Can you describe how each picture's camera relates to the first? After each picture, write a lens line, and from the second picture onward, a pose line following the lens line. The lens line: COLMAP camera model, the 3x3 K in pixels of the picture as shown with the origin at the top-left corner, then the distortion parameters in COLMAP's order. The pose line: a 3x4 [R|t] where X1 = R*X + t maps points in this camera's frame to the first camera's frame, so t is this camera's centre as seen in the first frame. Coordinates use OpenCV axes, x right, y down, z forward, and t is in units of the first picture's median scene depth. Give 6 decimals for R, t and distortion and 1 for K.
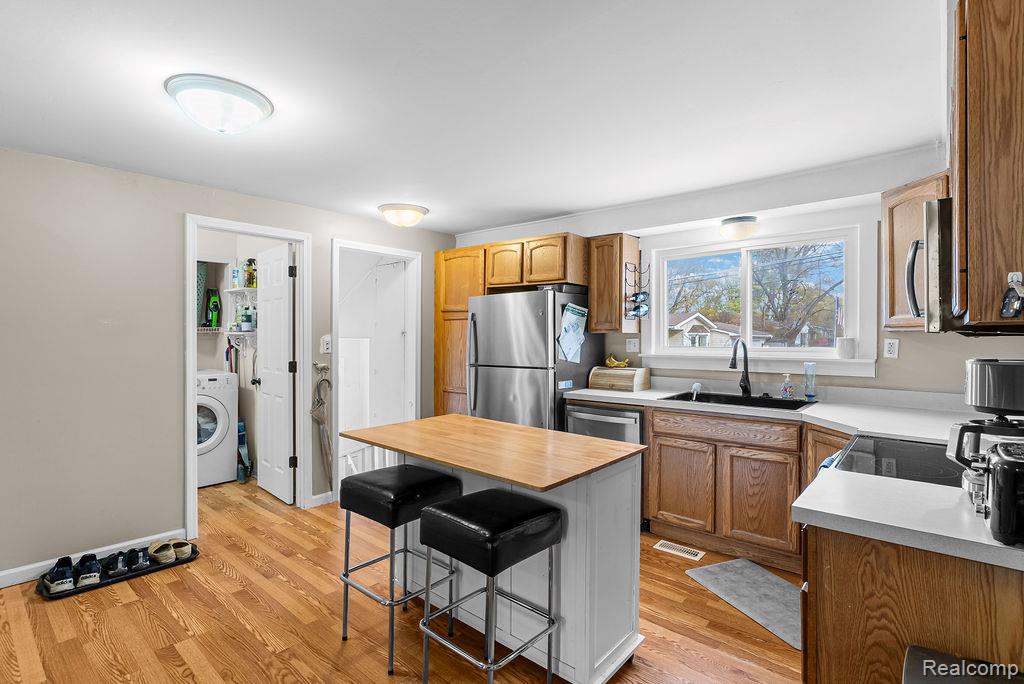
lens RADIAL K [[496.5, 0, 512.8], [0, 496.5, 337.7], [0, 0, 1]] dist [-0.000403, -0.000042]
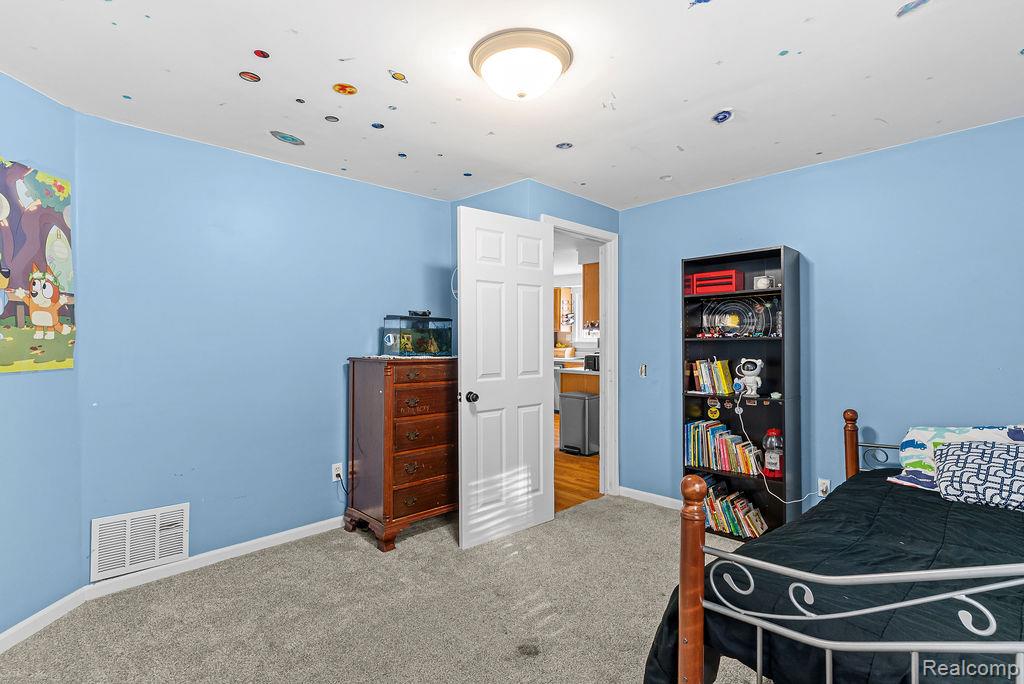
lens RADIAL K [[492.5, 0, 512.6], [0, 492.5, 340.4], [0, 0, 1]] dist [0.005175, -0.000413]
pose [[0.996991, -0.004408, -0.077394, 0.172270], [0.004358, 0.999990, -0.000824, 0.029396], [0.077397, 0.000485, 0.997000, -1.203879]]
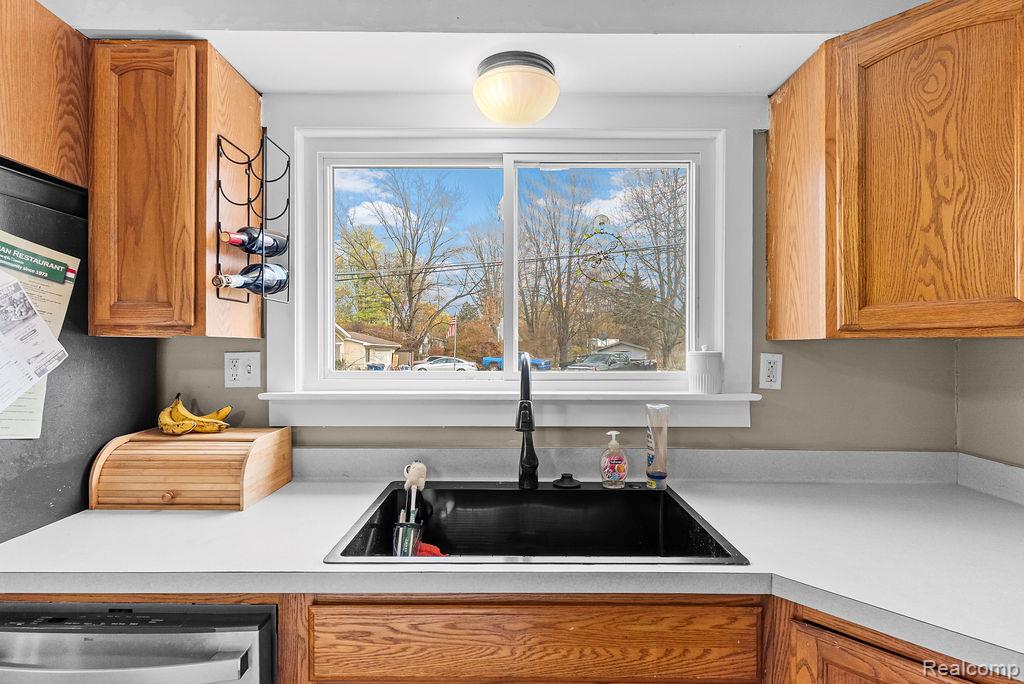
lens RADIAL K [[492.5, 0, 513.1], [0, 492.5, 351.7], [0, 0, 1]] dist [0.005175, -0.000413]
pose [[0.754022, -0.003222, 0.656842, 0.153515], [-0.002765, 0.999964, 0.008079, -0.002801], [-0.656844, -0.007908, 0.753985, 0.593505]]
